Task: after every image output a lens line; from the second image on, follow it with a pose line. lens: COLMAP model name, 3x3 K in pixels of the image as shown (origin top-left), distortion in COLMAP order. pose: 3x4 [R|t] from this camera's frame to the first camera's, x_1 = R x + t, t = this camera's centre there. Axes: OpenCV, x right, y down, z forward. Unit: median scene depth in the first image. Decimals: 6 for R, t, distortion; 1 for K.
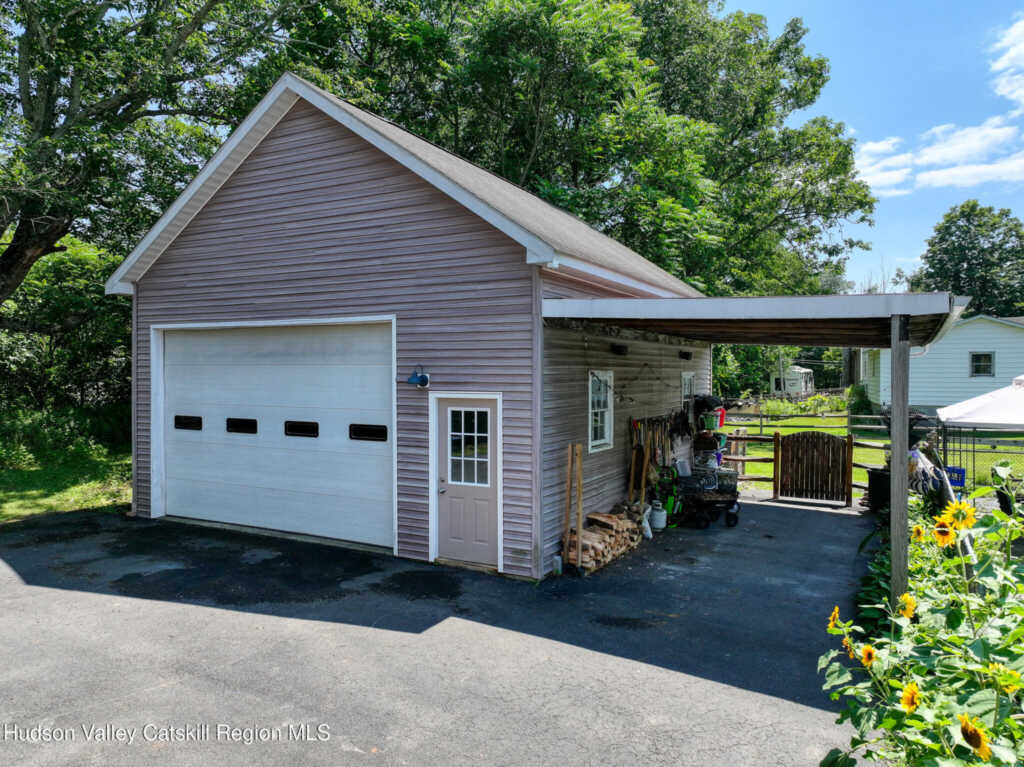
lens RADIAL K [[724.3, 0, 511.3], [0, 724.3, 384.9], [0, 0, 1]] dist [-0.002283, 0.005951]
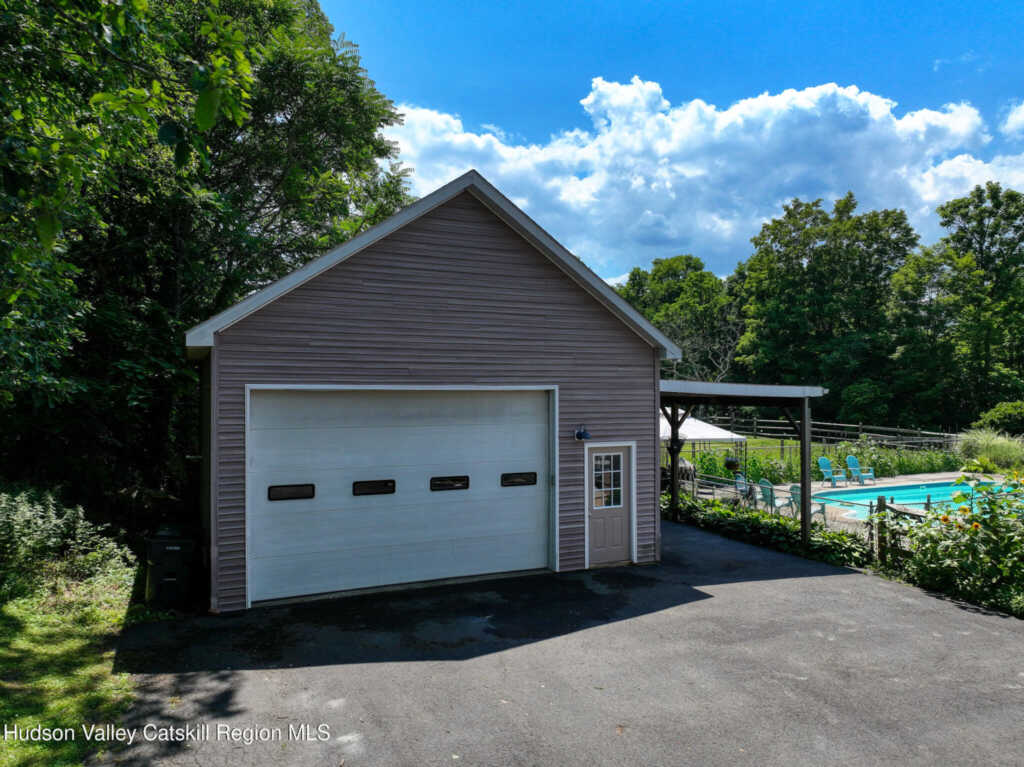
lens RADIAL K [[724.3, 0, 507.0], [0, 724.3, 382.1], [0, 0, 1]] dist [-0.002283, 0.005951]
pose [[0.600086, 0.004323, 0.799924, -1.303656], [0.014706, 0.999757, -0.016435, -0.086426], [-0.799800, 0.021626, 0.599877, 0.304279]]
